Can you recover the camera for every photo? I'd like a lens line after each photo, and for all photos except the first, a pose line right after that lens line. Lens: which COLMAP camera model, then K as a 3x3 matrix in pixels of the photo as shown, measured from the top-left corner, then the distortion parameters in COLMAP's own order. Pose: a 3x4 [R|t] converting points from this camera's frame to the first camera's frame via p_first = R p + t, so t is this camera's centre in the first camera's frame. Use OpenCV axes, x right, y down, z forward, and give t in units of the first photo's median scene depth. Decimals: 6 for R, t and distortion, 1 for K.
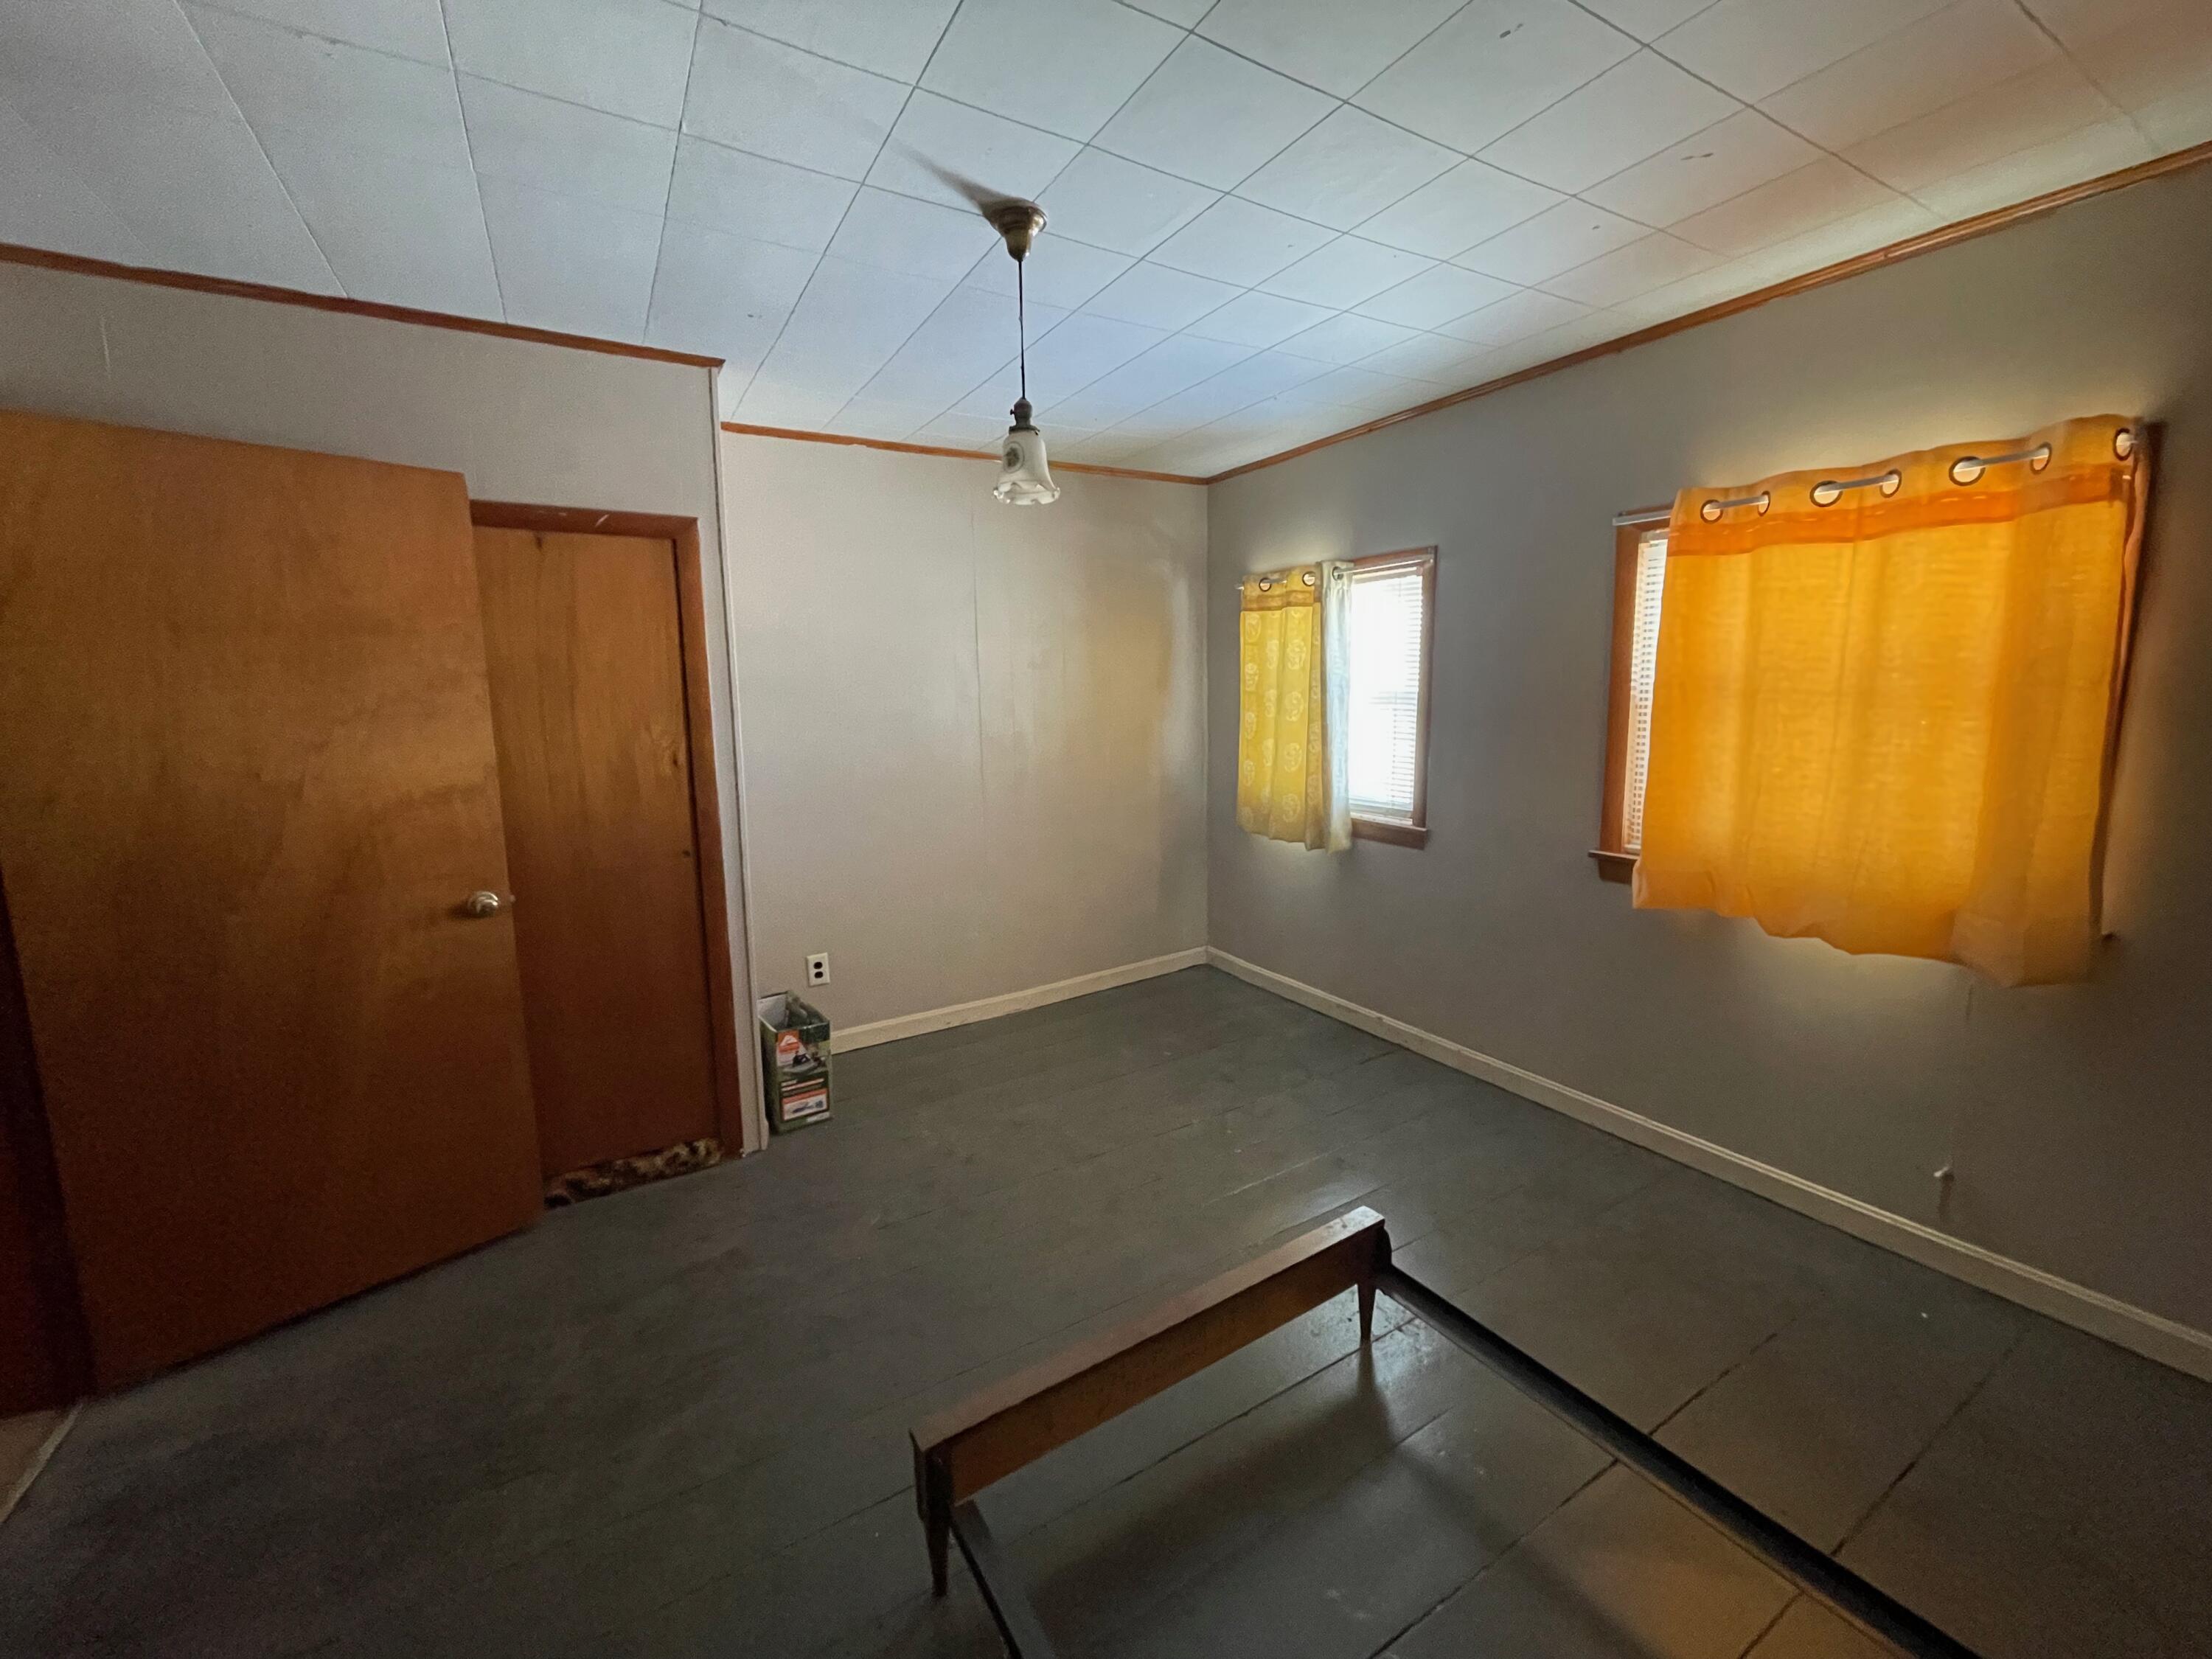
lens RADIAL K [[888.1, 0, 1108.9], [0, 888.1, 814.3], [0, 0, 1]] dist [-0.002748, -0.001085]
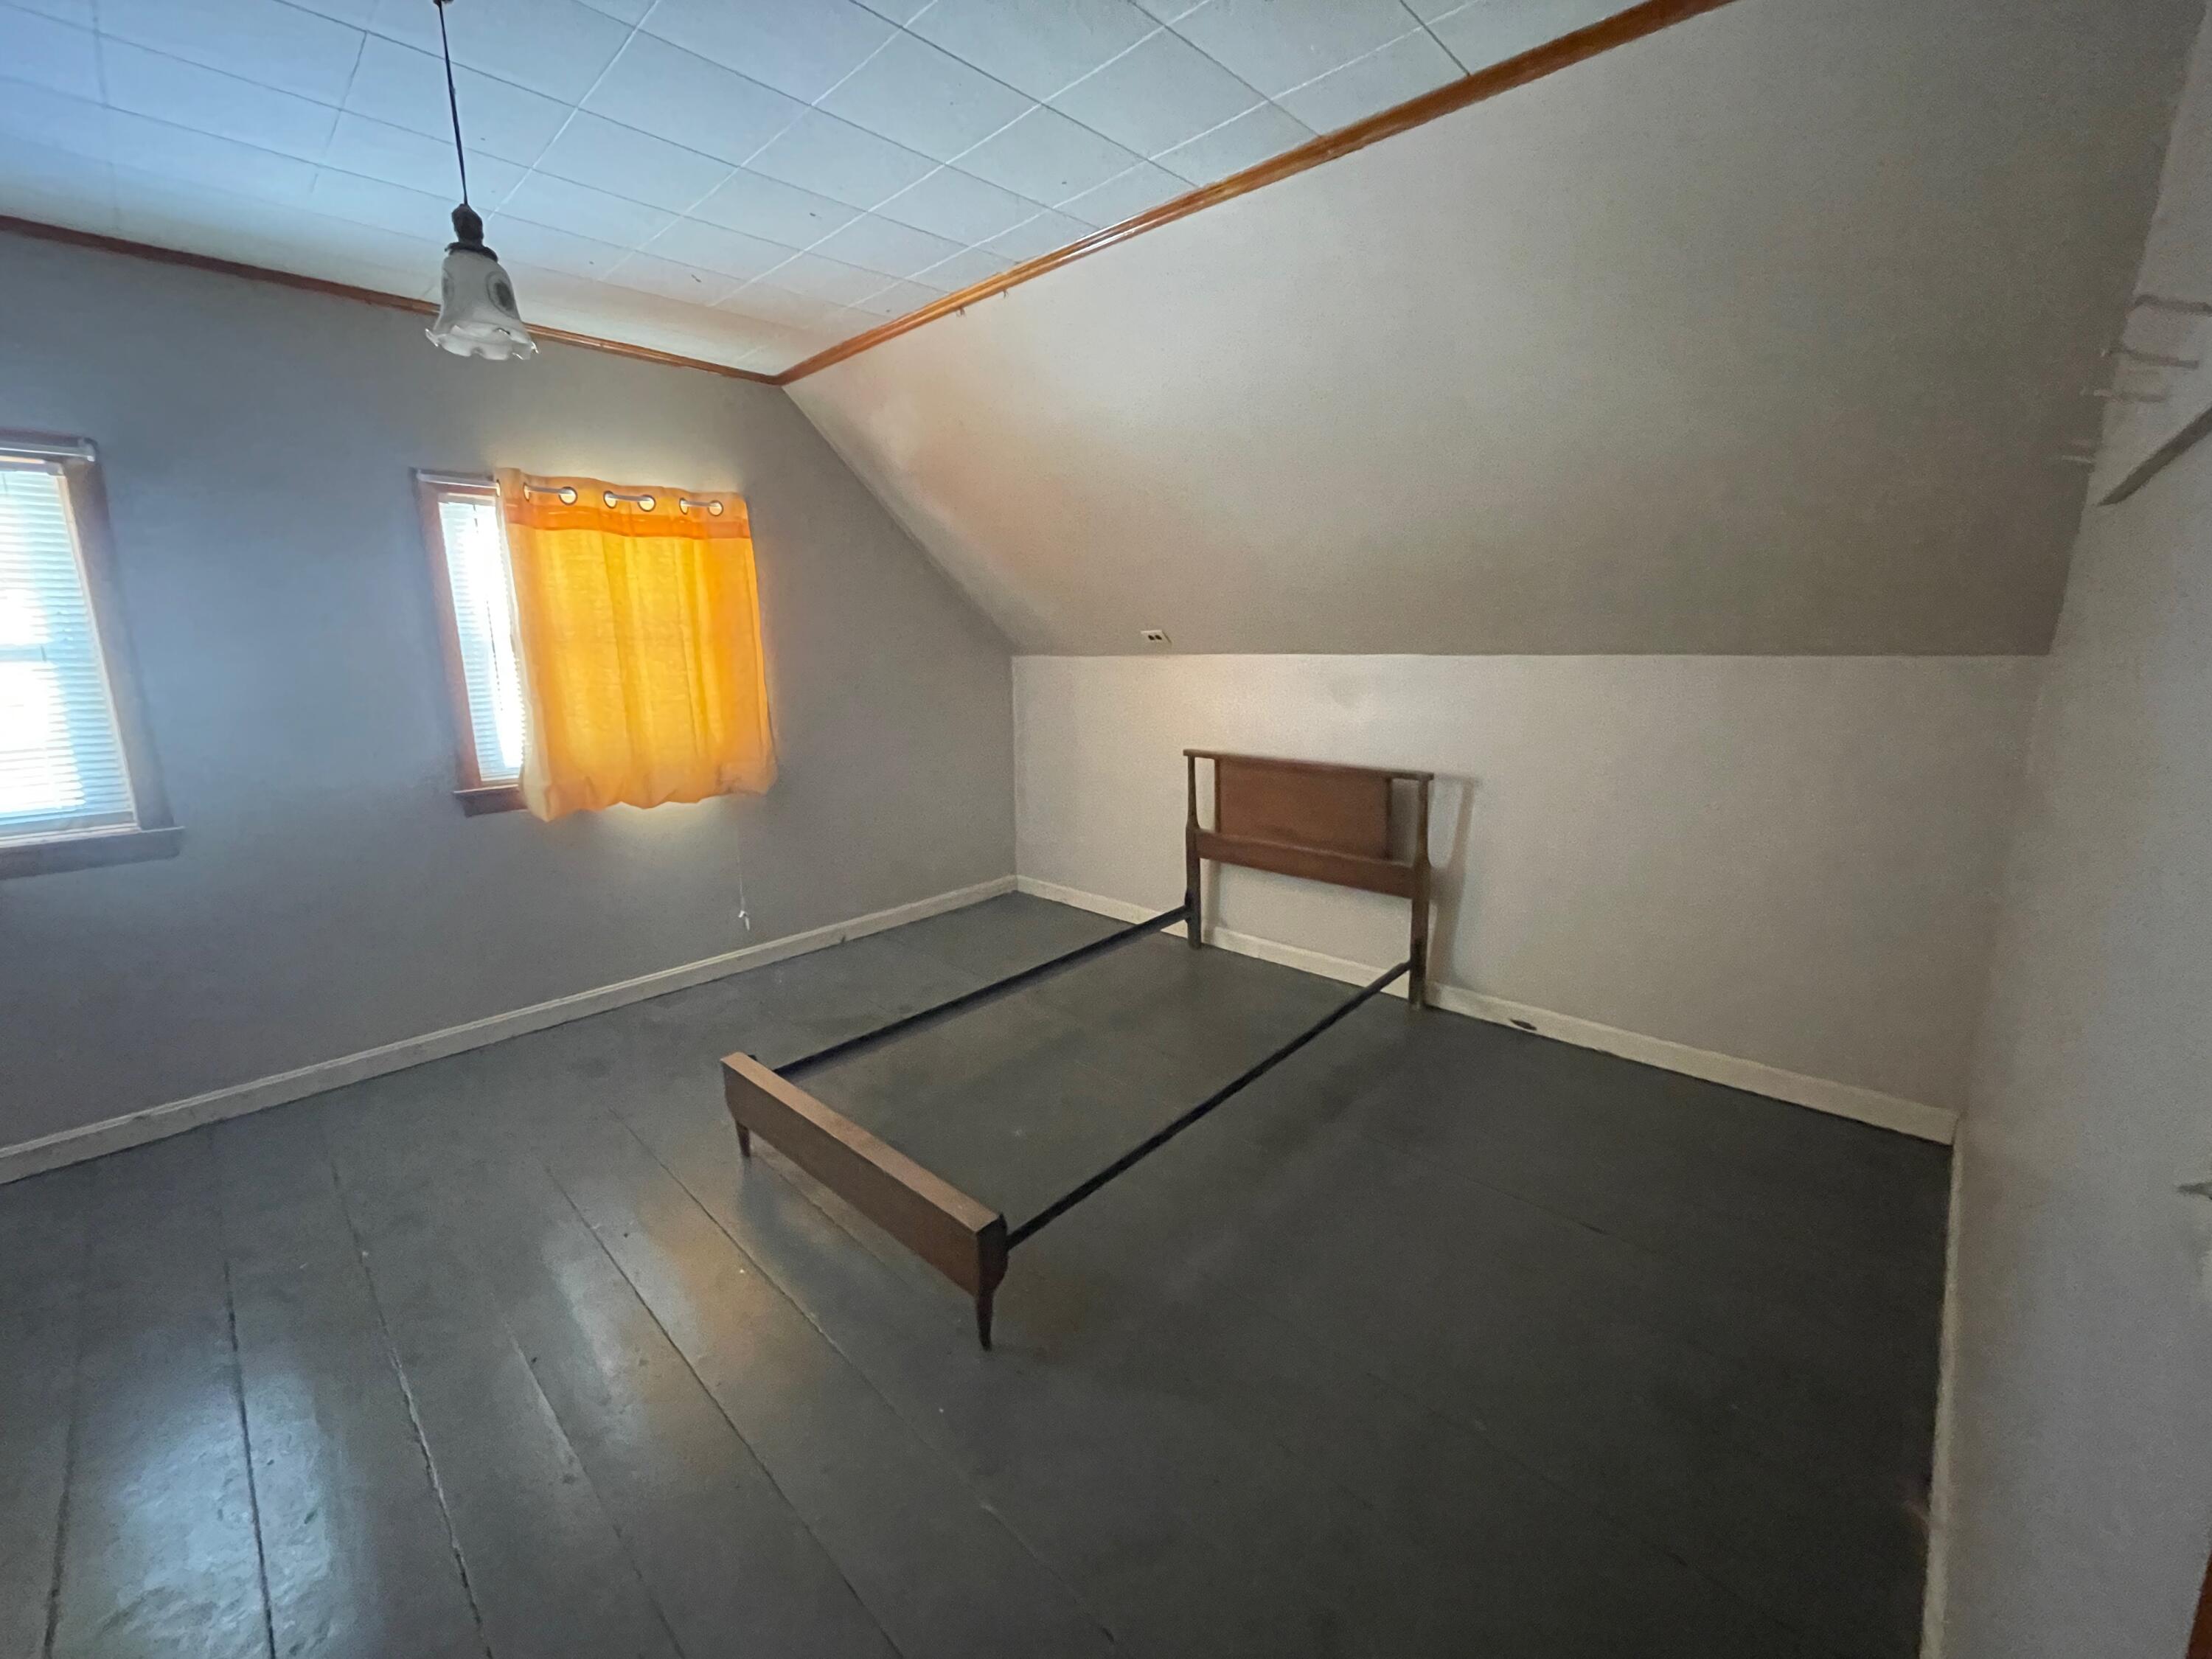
lens RADIAL K [[888.1, 0, 1108.9], [0, 888.1, 814.3], [0, 0, 1]] dist [-0.002748, -0.001085]
pose [[-0.271880, -0.172795, 0.946691, -0.863871], [0.151126, 0.963874, 0.219334, -0.060027], [-0.950391, 0.202702, -0.235944, 0.664042]]
